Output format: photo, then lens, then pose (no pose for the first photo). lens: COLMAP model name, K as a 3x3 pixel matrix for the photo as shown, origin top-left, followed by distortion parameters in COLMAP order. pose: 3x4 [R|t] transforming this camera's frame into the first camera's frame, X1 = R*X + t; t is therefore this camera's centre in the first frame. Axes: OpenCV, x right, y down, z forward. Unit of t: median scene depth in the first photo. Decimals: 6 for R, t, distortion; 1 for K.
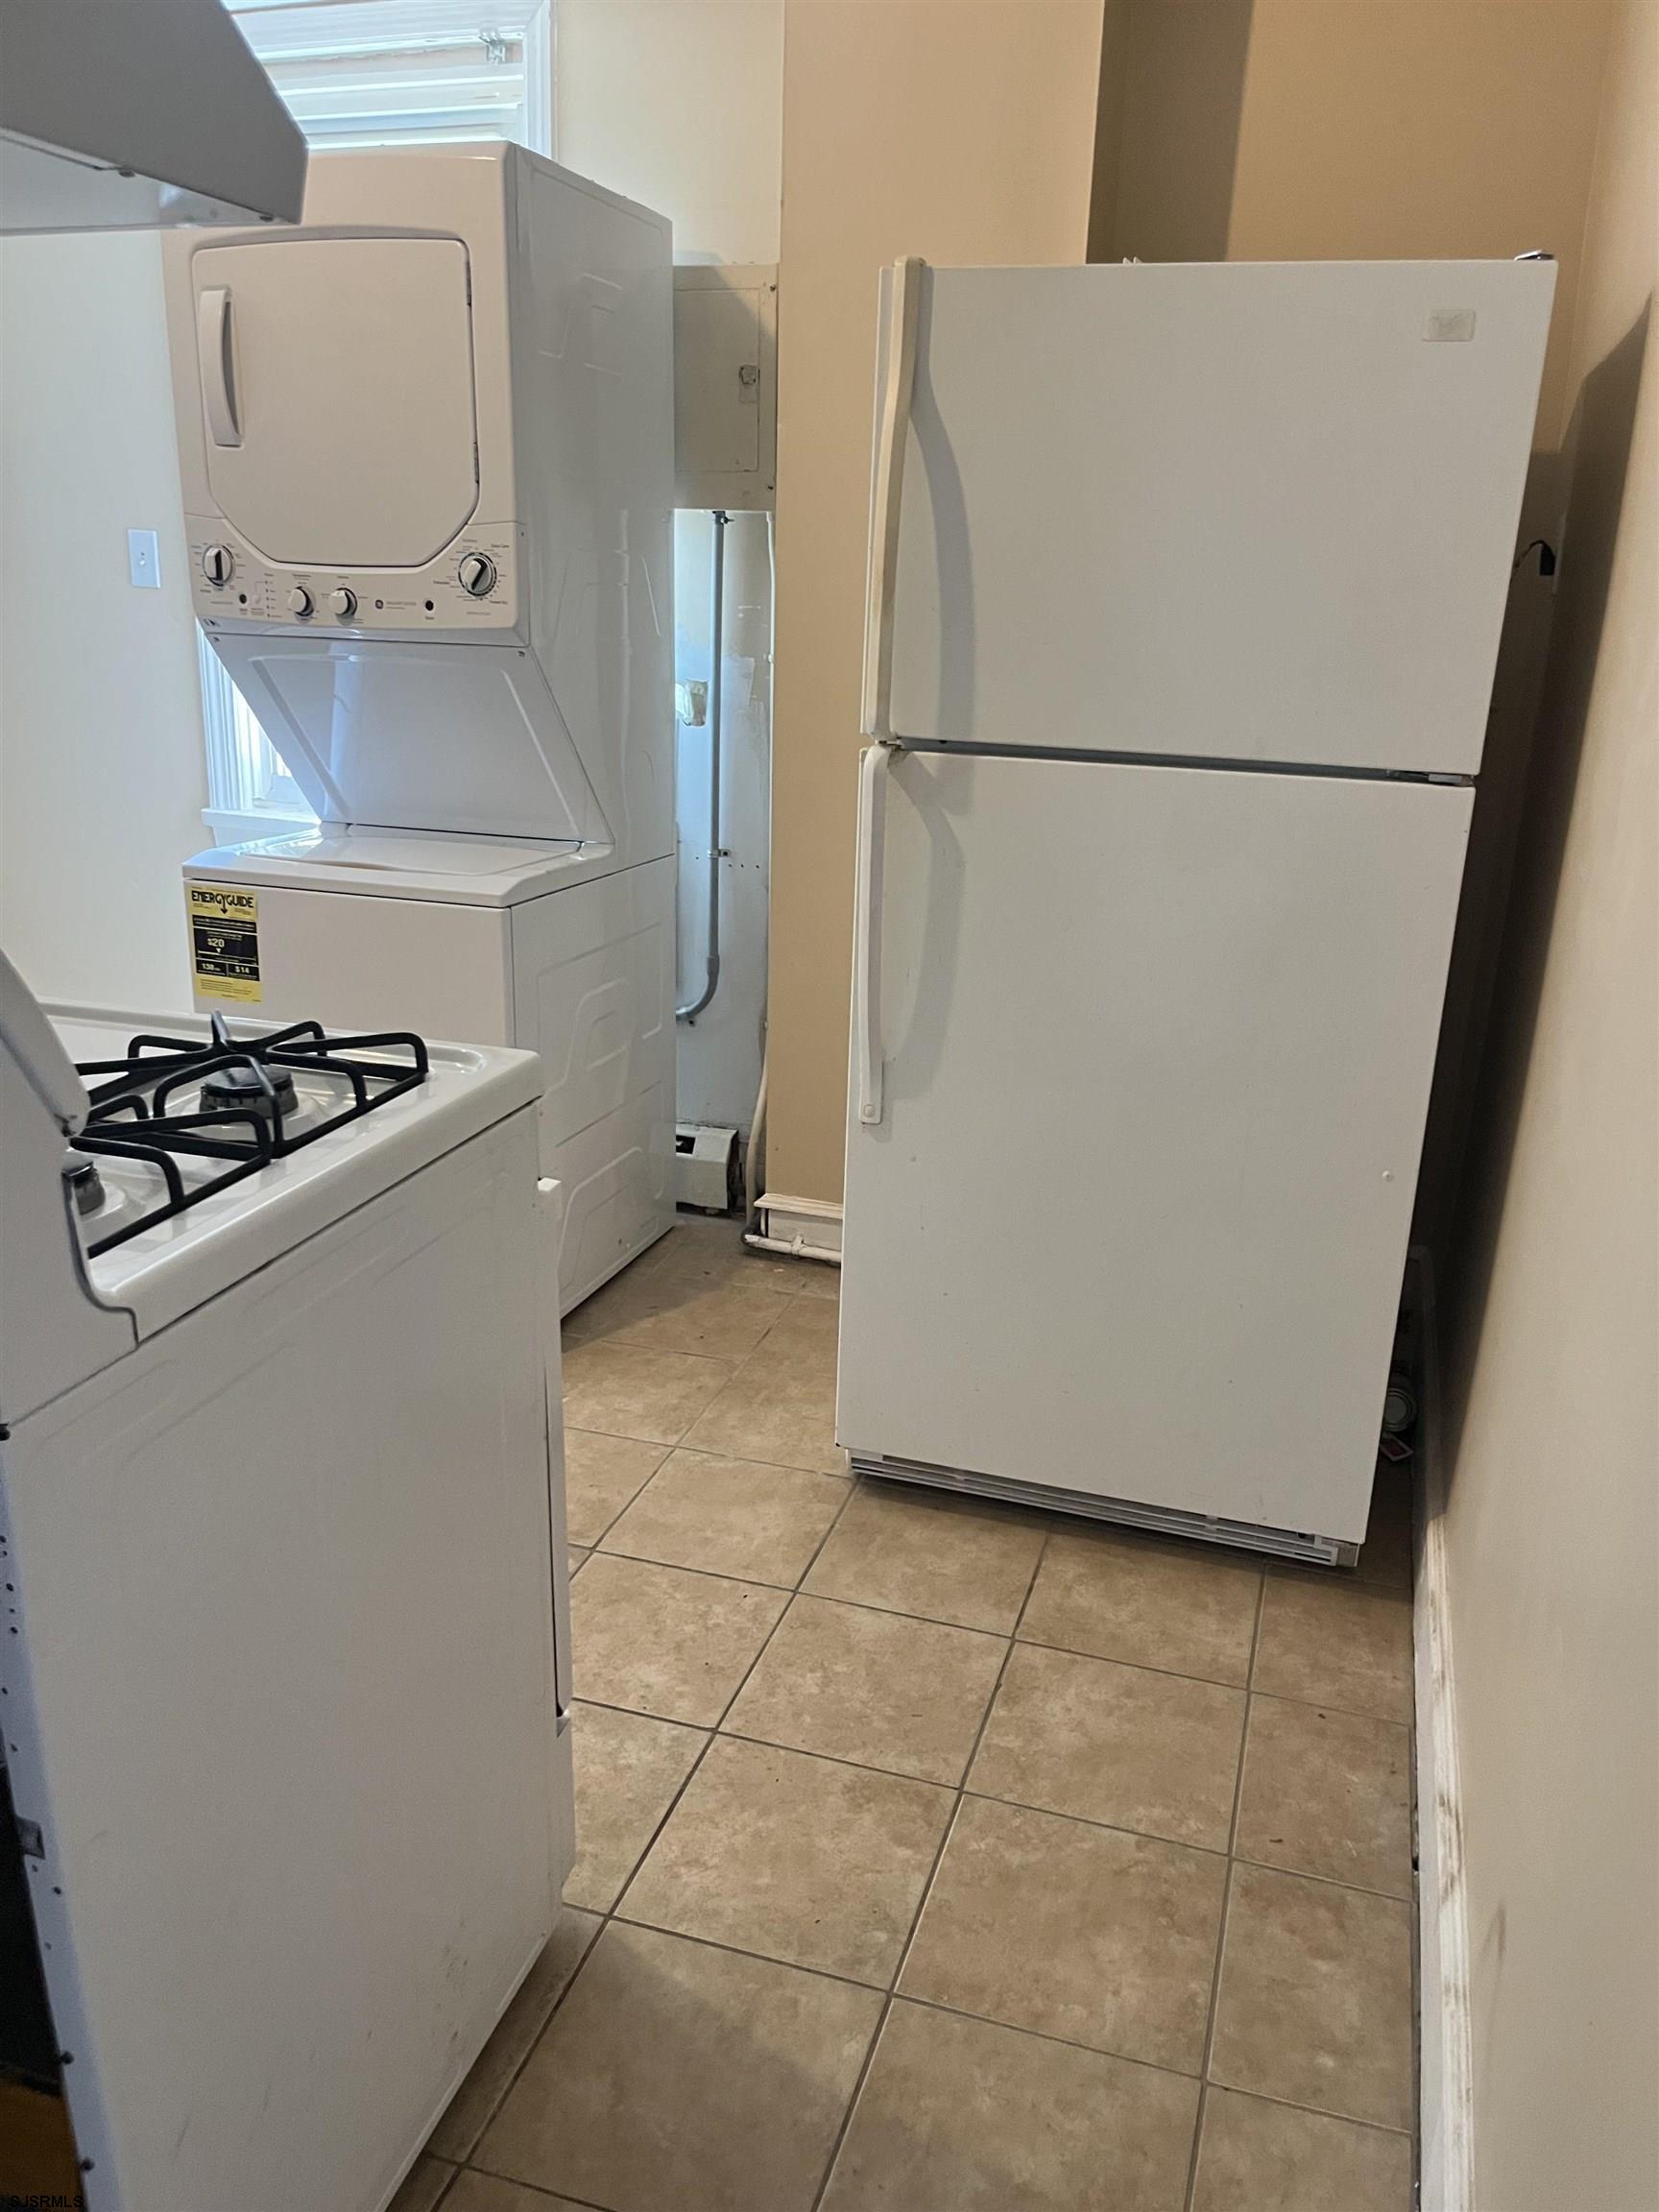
lens RADIAL K [[1687.9, 0, 826.5], [0, 1687.9, 1111.6], [0, 0, 1]] dist [0.027888, -0.035711]
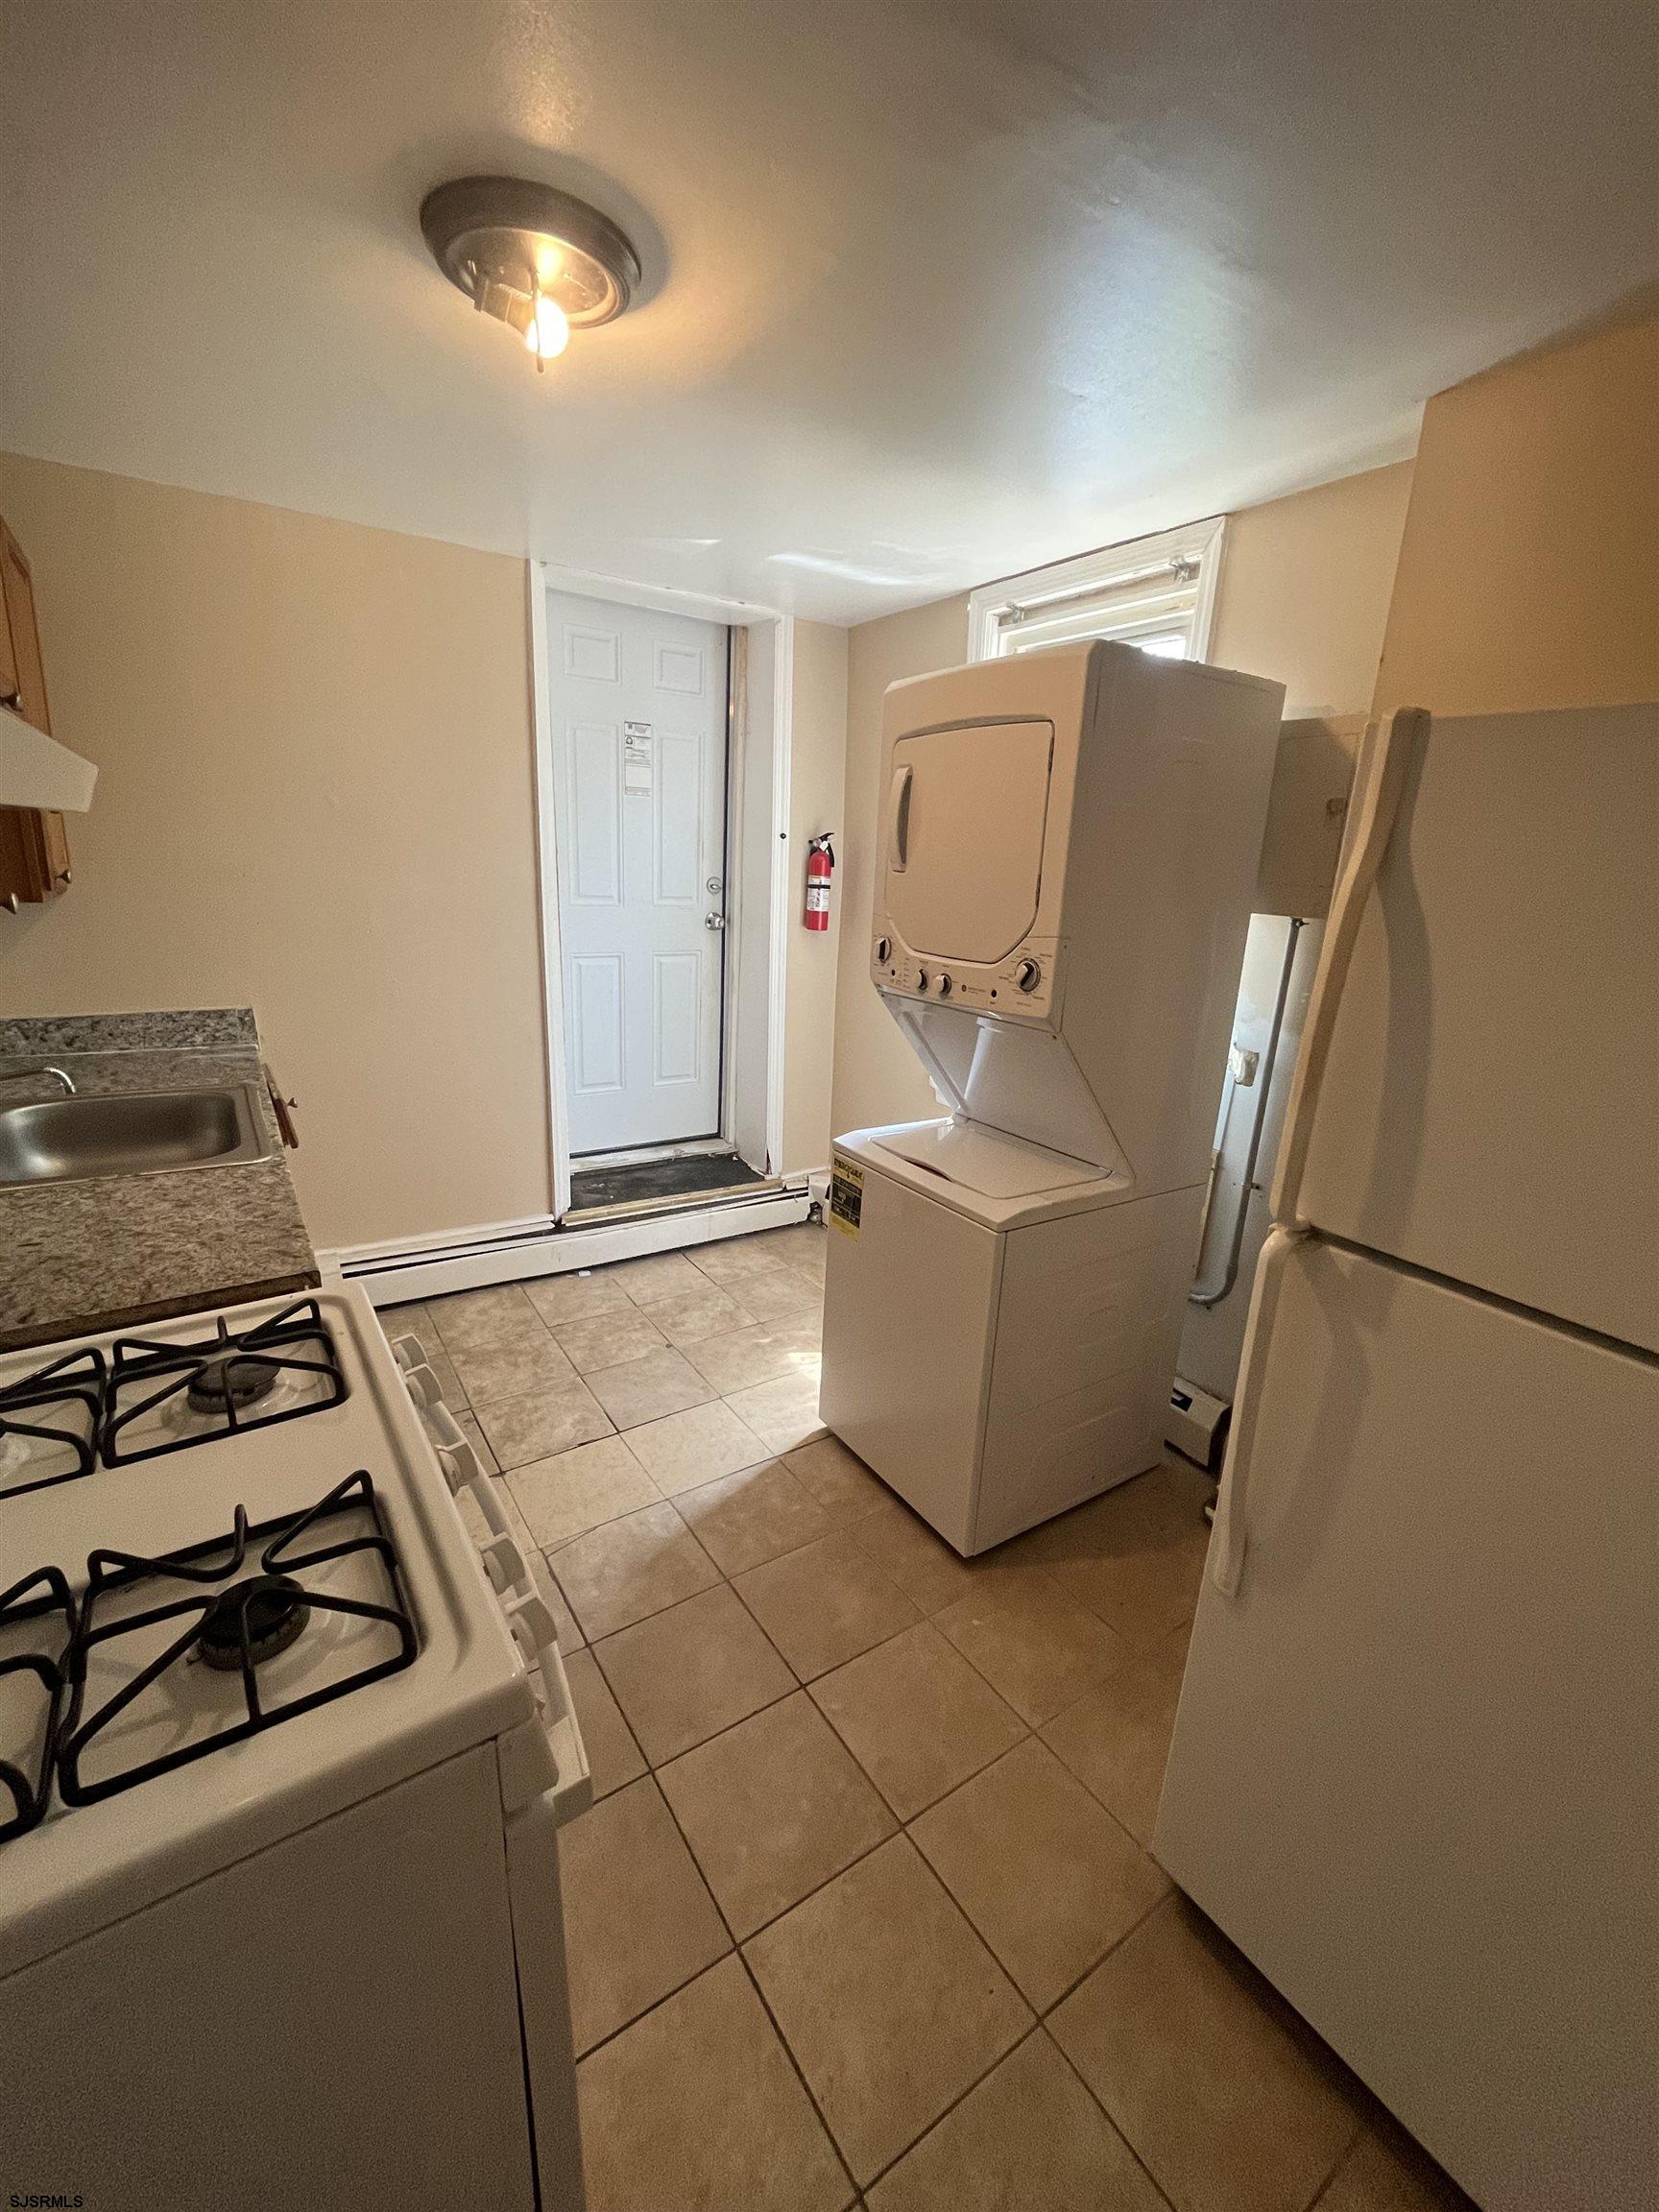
lens RADIAL K [[912.5, 0, 827.6], [0, 912.5, 1107.7], [0, 0, 1]] dist [0.000151, -0.001295]
pose [[0.789537, 0.168072, -0.590240, 0.086405], [-0.205994, 0.978548, 0.003095, -0.173293], [0.578099, 0.119142, 0.807222, 0.338758]]
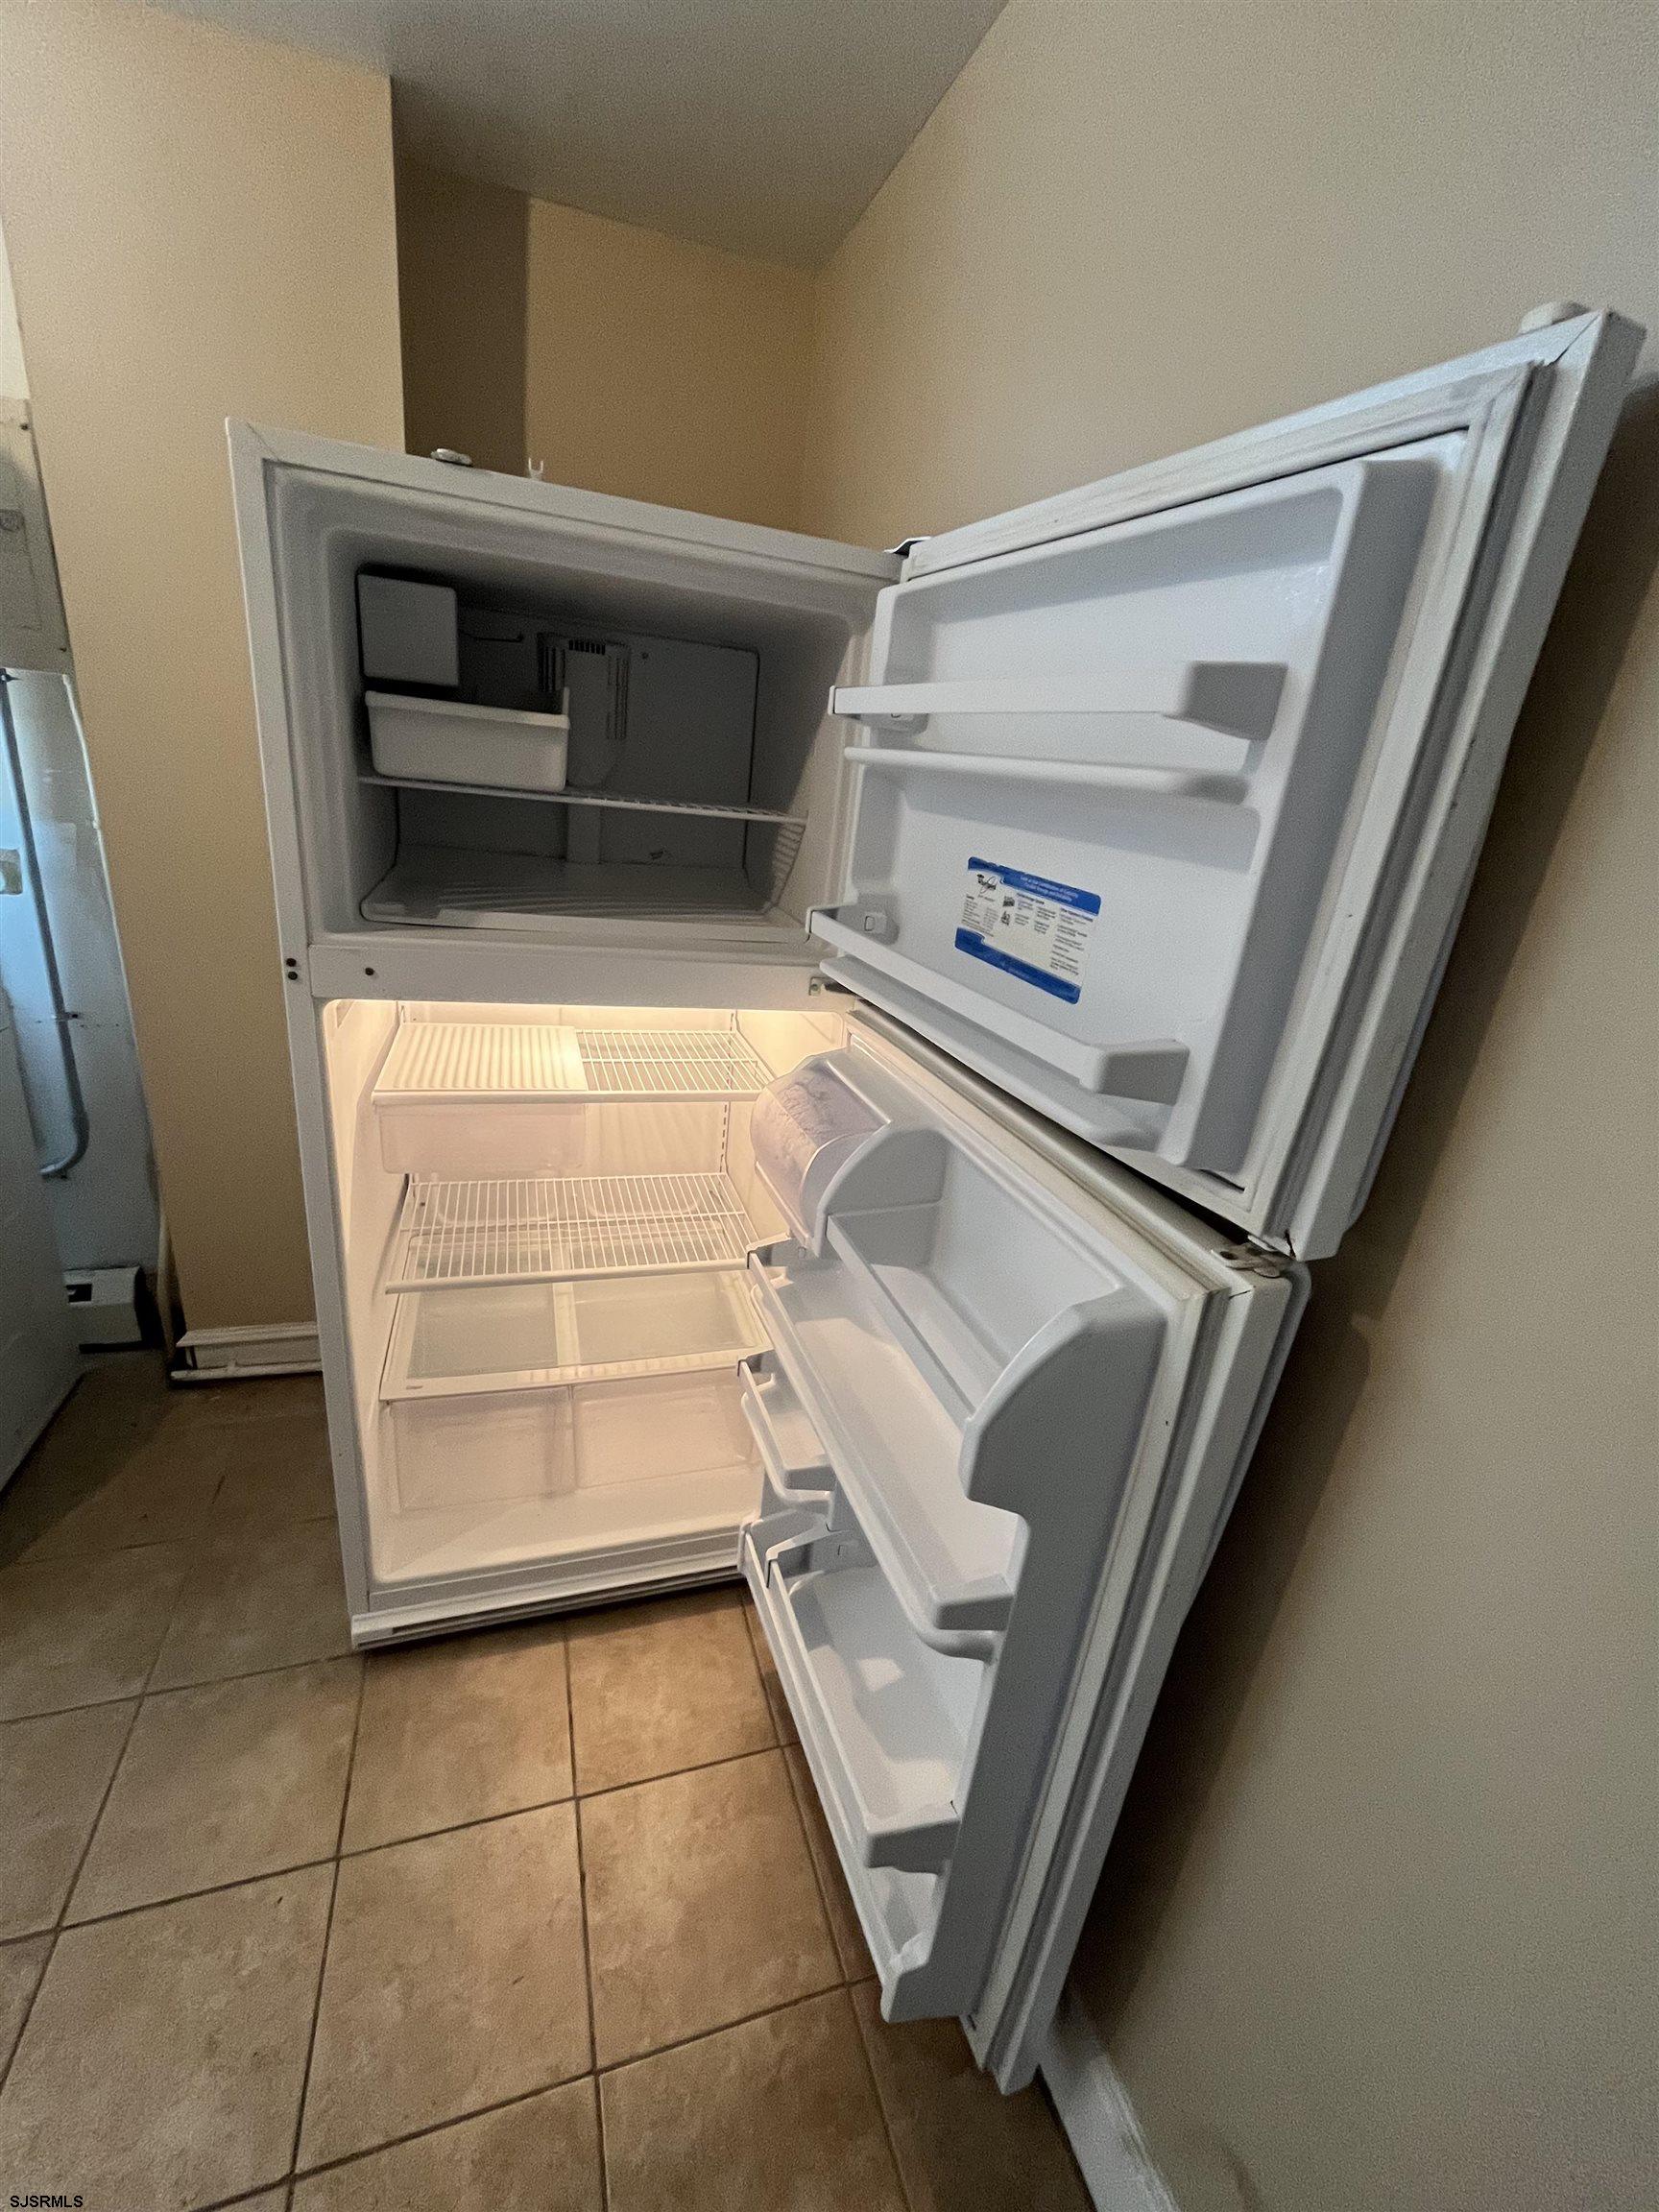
lens RADIAL K [[912.5, 0, 837.1], [0, 912.5, 1106.2], [0, 0, 1]] dist [0.000151, -0.001295]
pose [[0.803184, -0.152167, 0.575969, -0.018624], [0.105711, 0.987889, 0.113579, -0.133077], [-0.586277, -0.030339, 0.809542, 0.338000]]
